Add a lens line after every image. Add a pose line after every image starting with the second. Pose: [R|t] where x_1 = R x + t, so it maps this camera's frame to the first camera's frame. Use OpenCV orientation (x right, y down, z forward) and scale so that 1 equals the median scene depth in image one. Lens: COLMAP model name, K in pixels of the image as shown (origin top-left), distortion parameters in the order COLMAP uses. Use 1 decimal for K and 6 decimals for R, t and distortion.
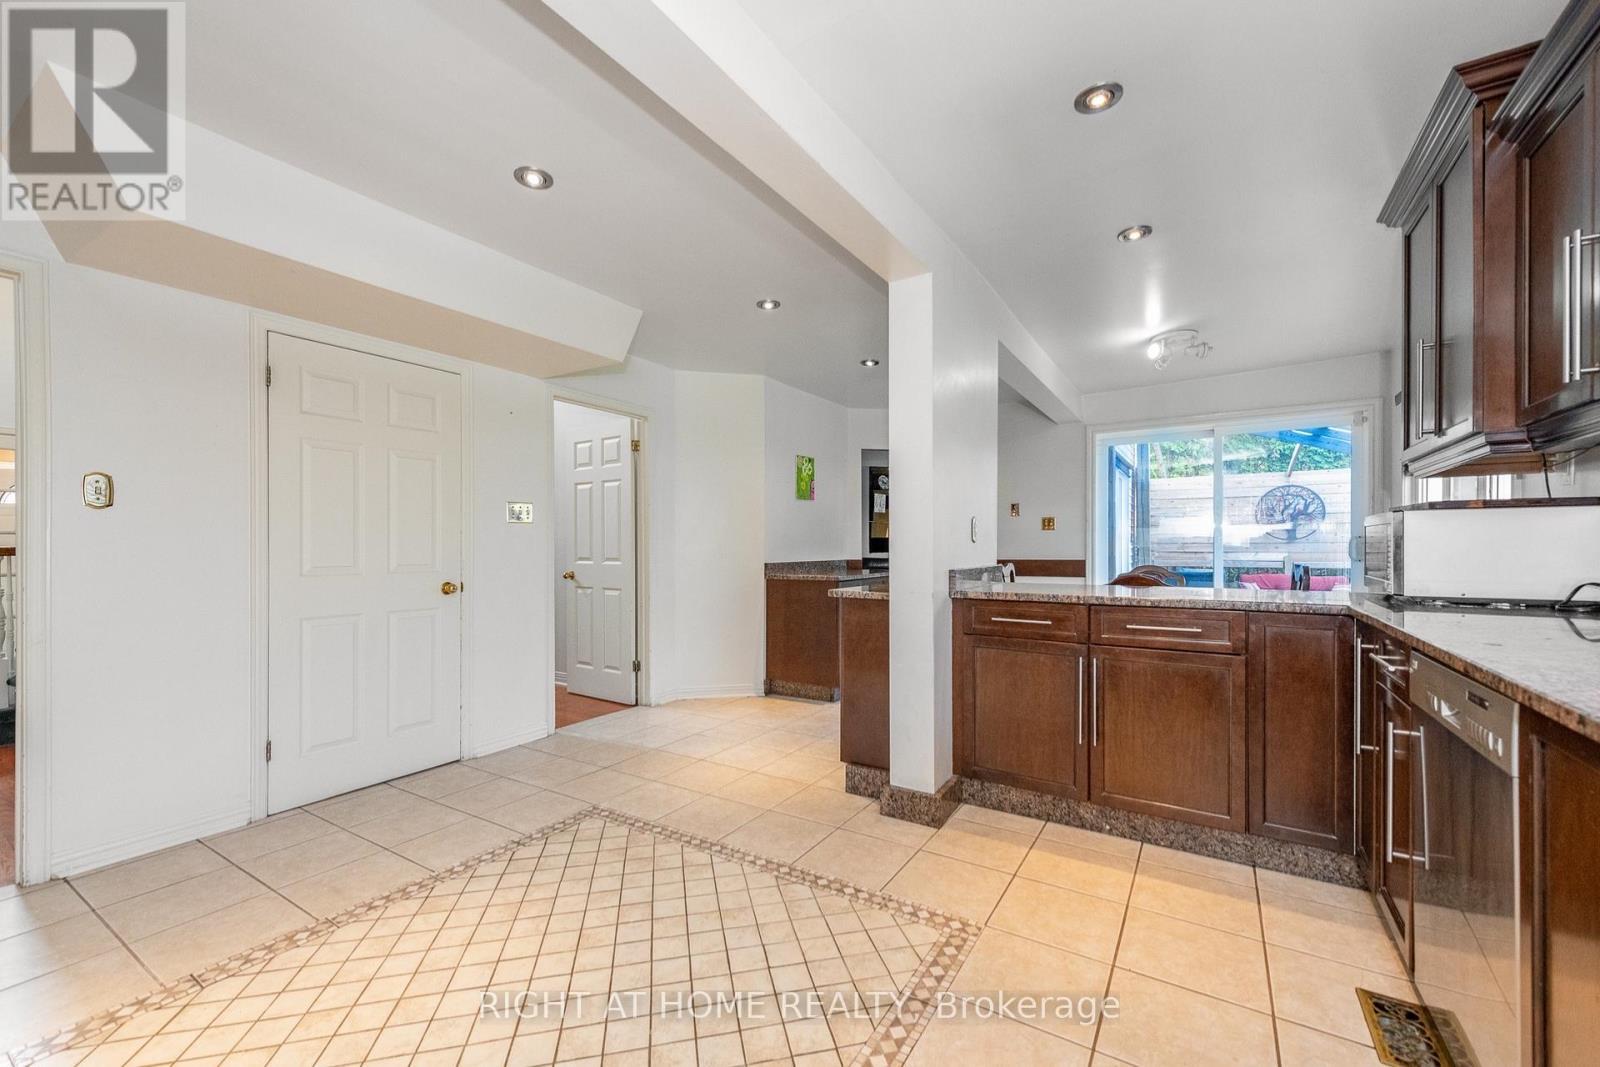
lens RADIAL K [[633.7, 0, 804.1], [0, 633.7, 543.0], [0, 0, 1]] dist [-0.001044, -0.000089]
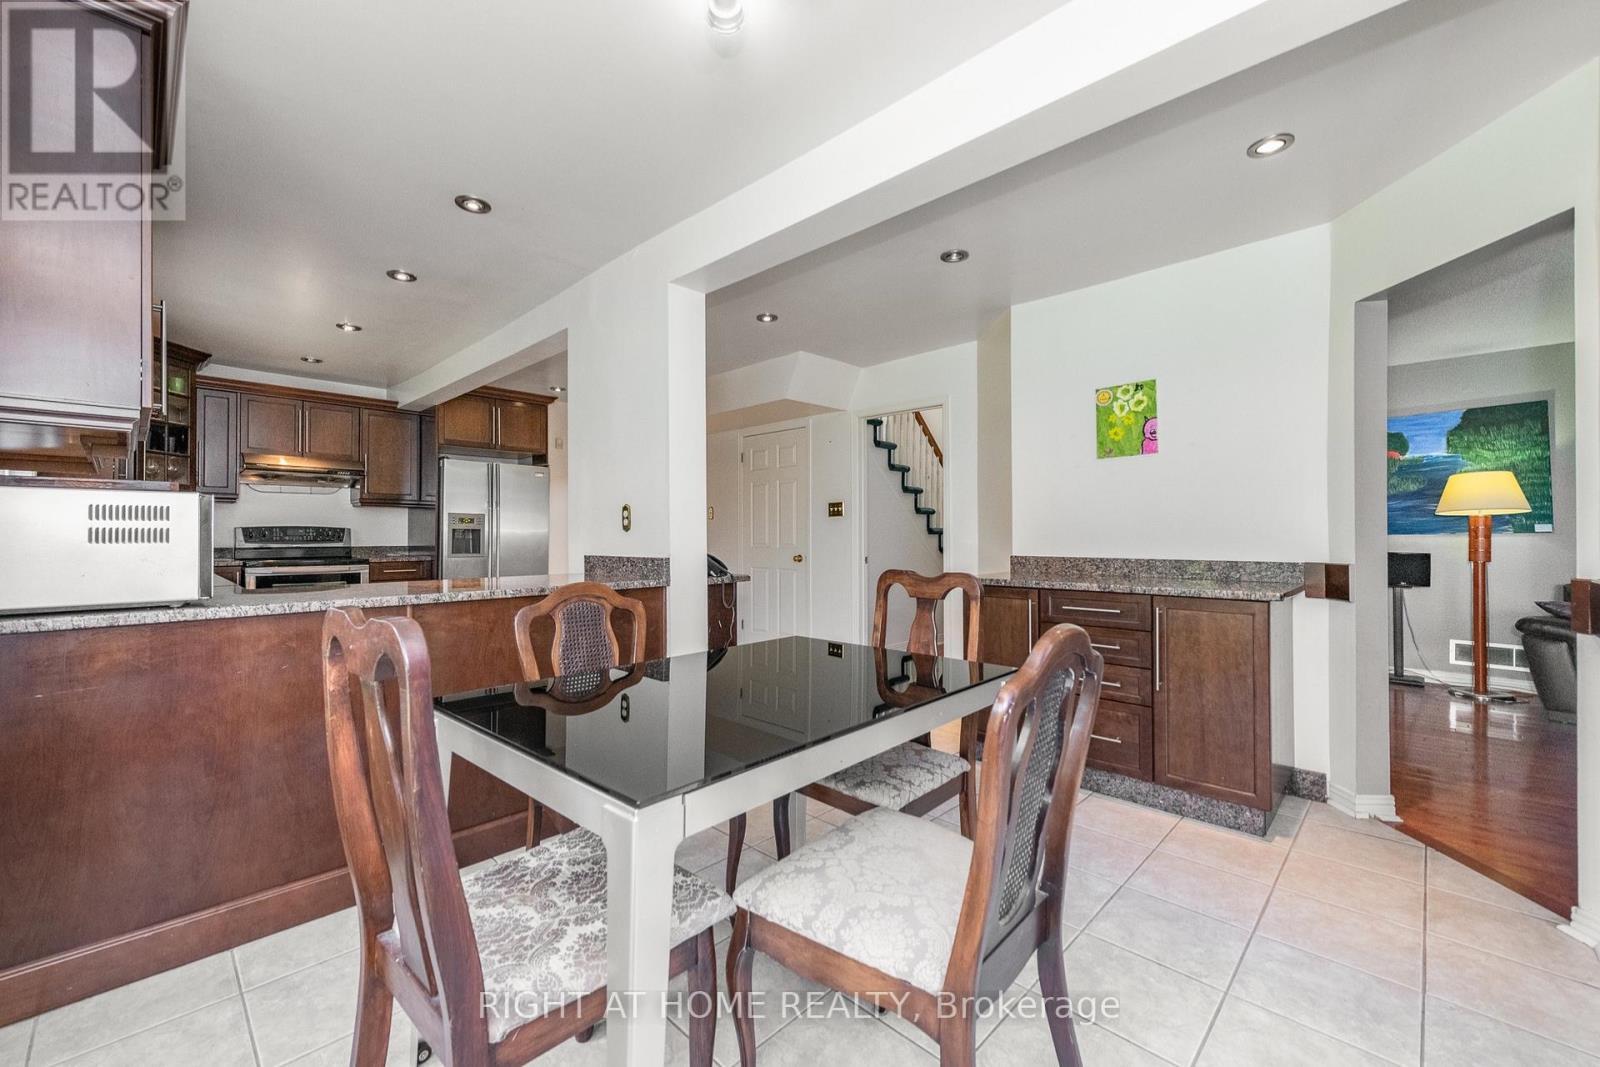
lens RADIAL K [[633.7, 0, 801.6], [0, 633.7, 534.6], [0, 0, 1]] dist [-0.001044, -0.000089]
pose [[-0.187358, 0.003289, -0.982286, 0.651772], [0.005923, 0.999980, 0.002219, 0.003505], [0.982274, -0.005403, -0.187374, 0.808577]]
